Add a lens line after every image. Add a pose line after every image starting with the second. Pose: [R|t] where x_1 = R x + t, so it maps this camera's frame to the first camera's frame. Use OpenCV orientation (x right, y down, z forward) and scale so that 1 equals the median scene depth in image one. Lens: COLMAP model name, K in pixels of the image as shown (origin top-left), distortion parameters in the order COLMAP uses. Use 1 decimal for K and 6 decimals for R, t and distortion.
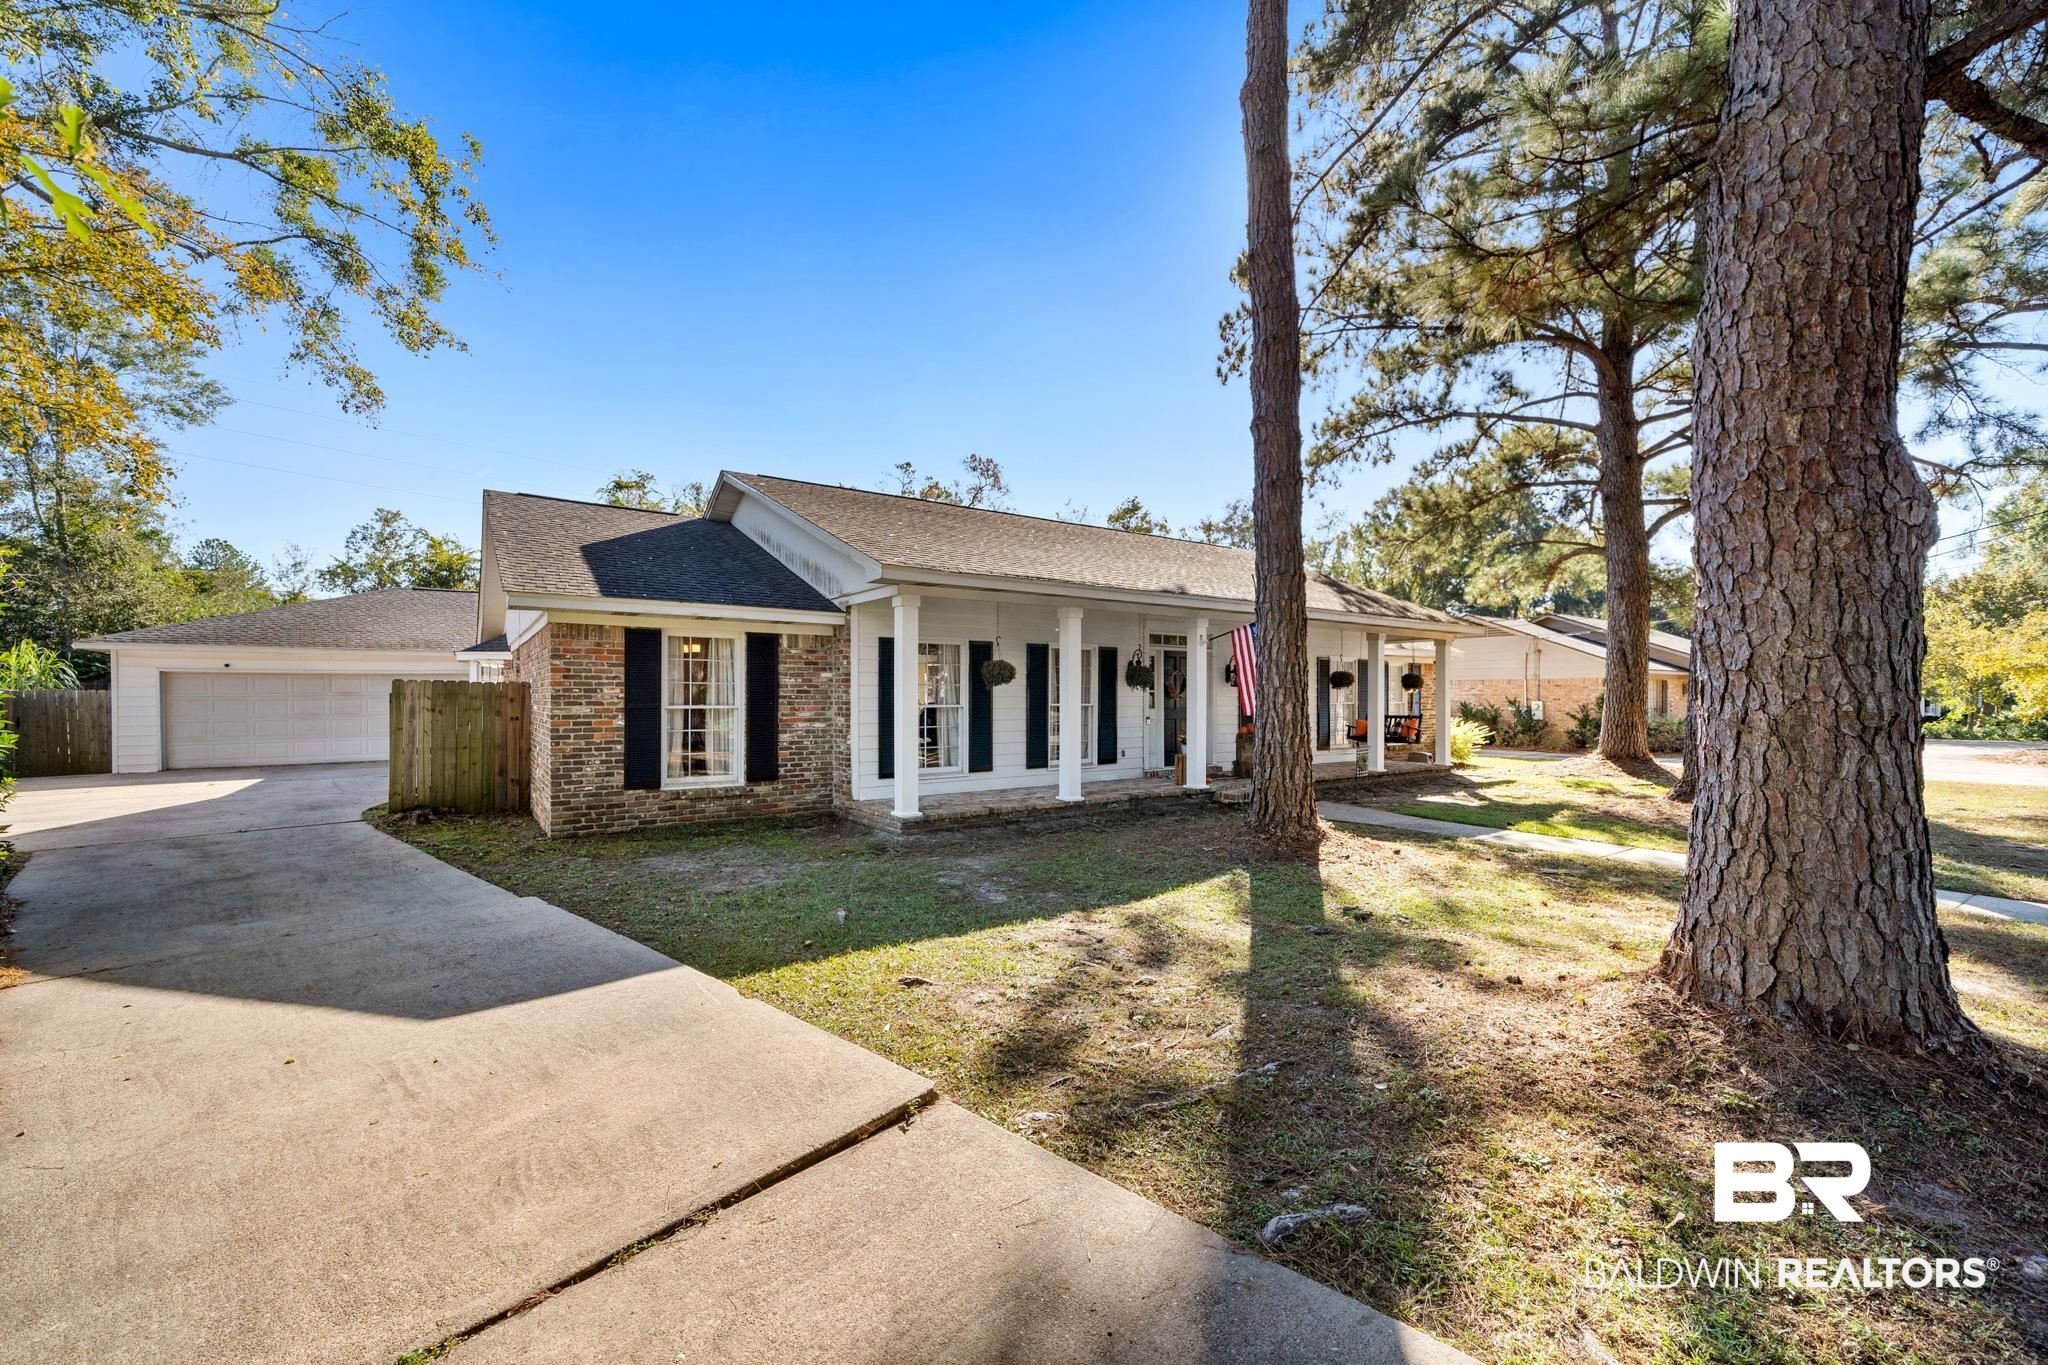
lens RADIAL K [[816.8, 0, 1017.5], [0, 816.8, 688.7], [0, 0, 1]] dist [-0.000769, -0.000409]
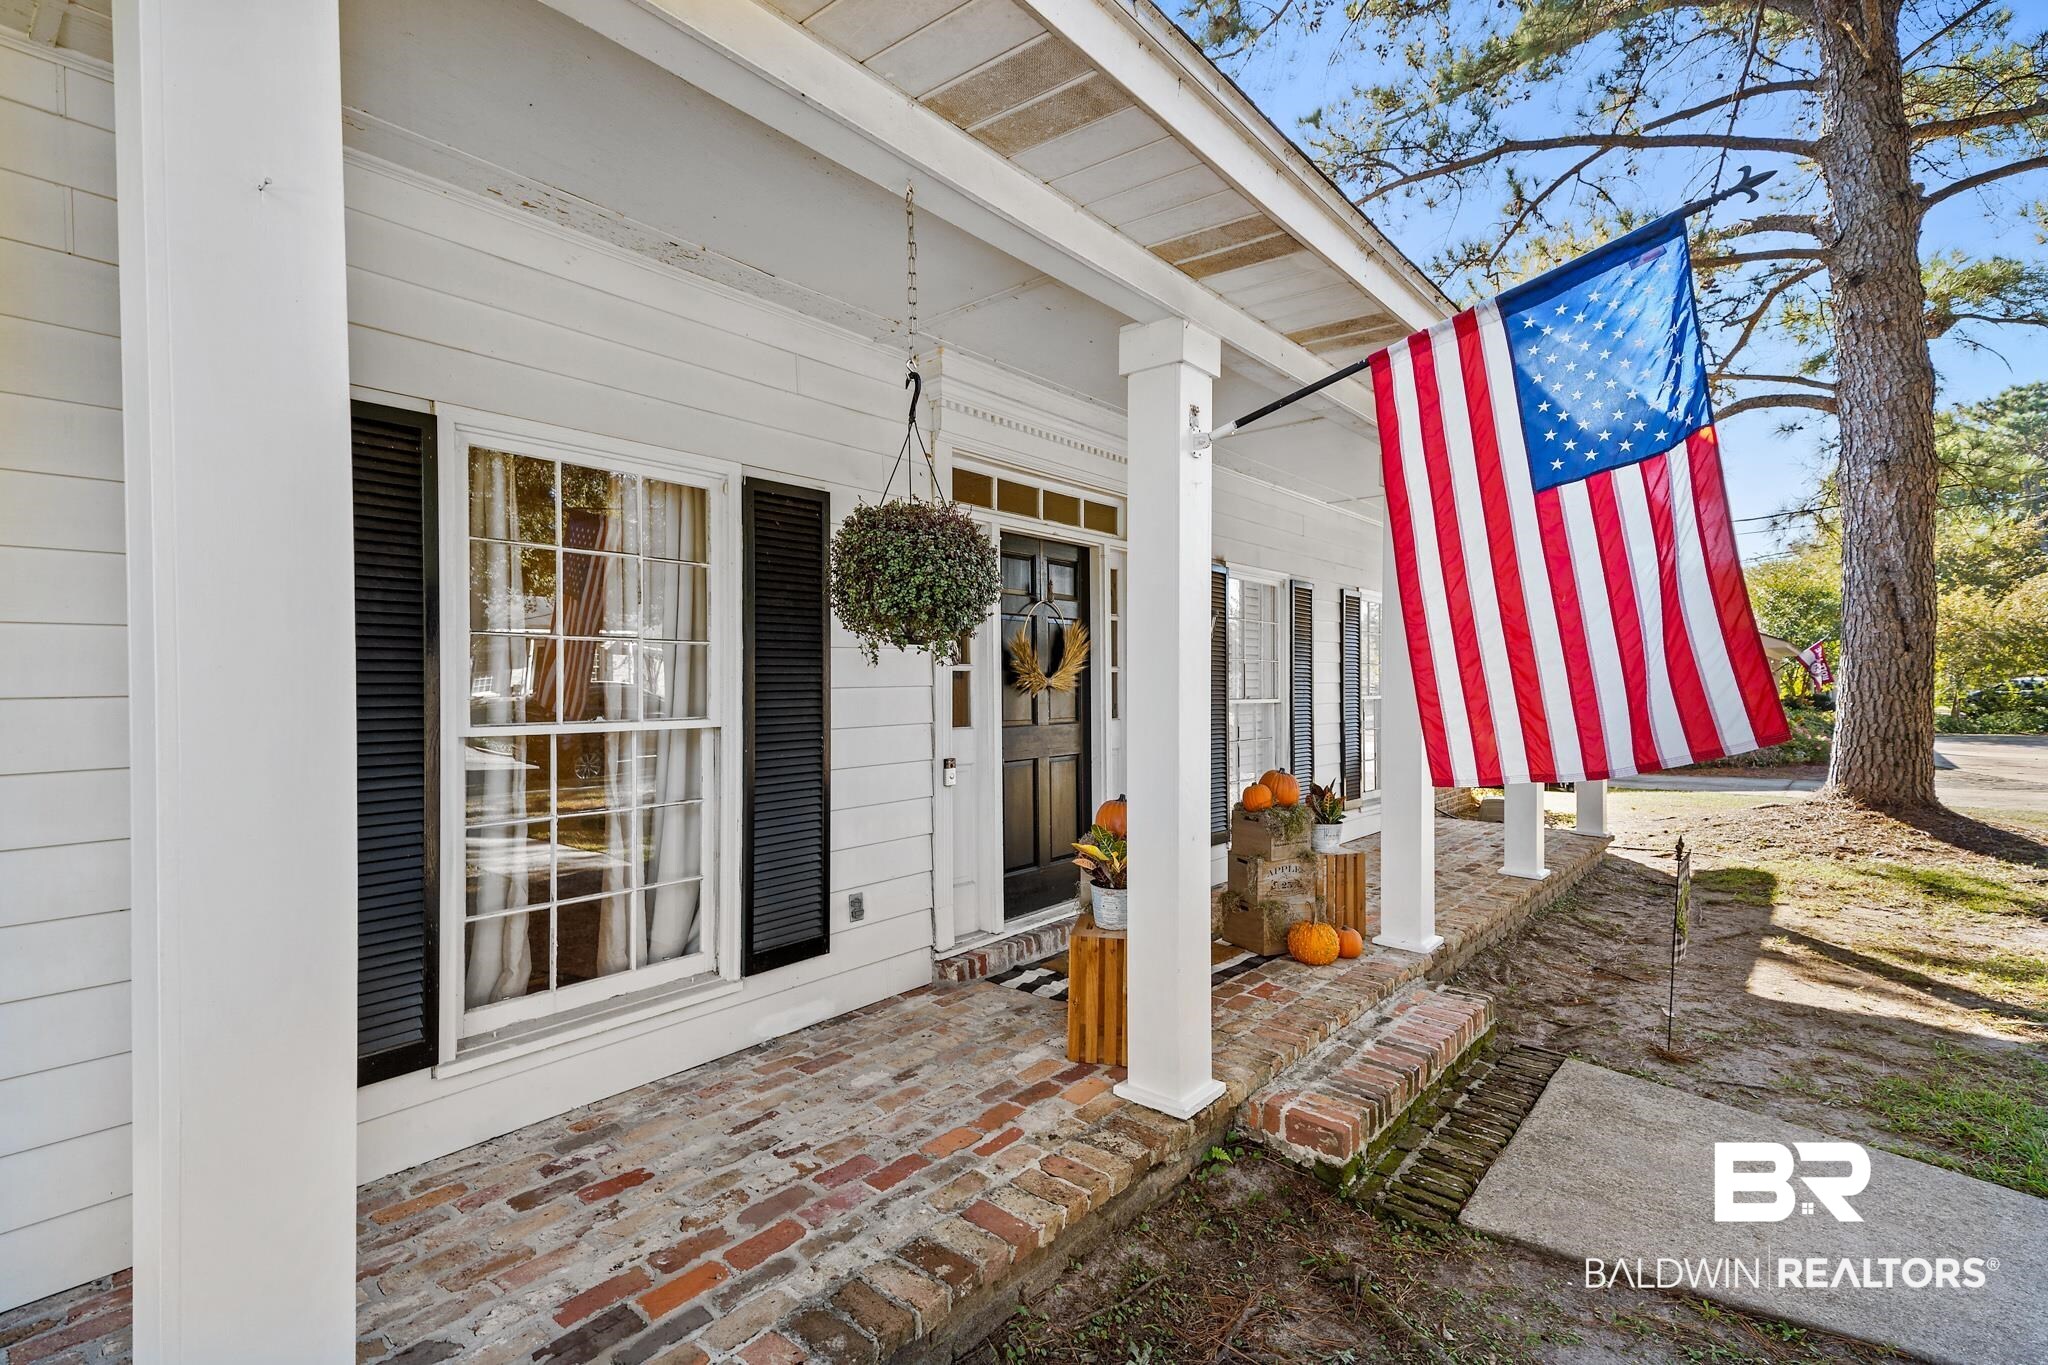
lens RADIAL K [[996.6, 0, 1024.0], [0, 996.6, 682.5], [0, 0, 1]] dist [0.000929, 0.000276]
pose [[0.968903, -0.006344, 0.247360, 0.114992], [0.005767, 0.999979, 0.003056, 0.008922], [-0.247374, -0.001535, 0.968919, 0.758586]]
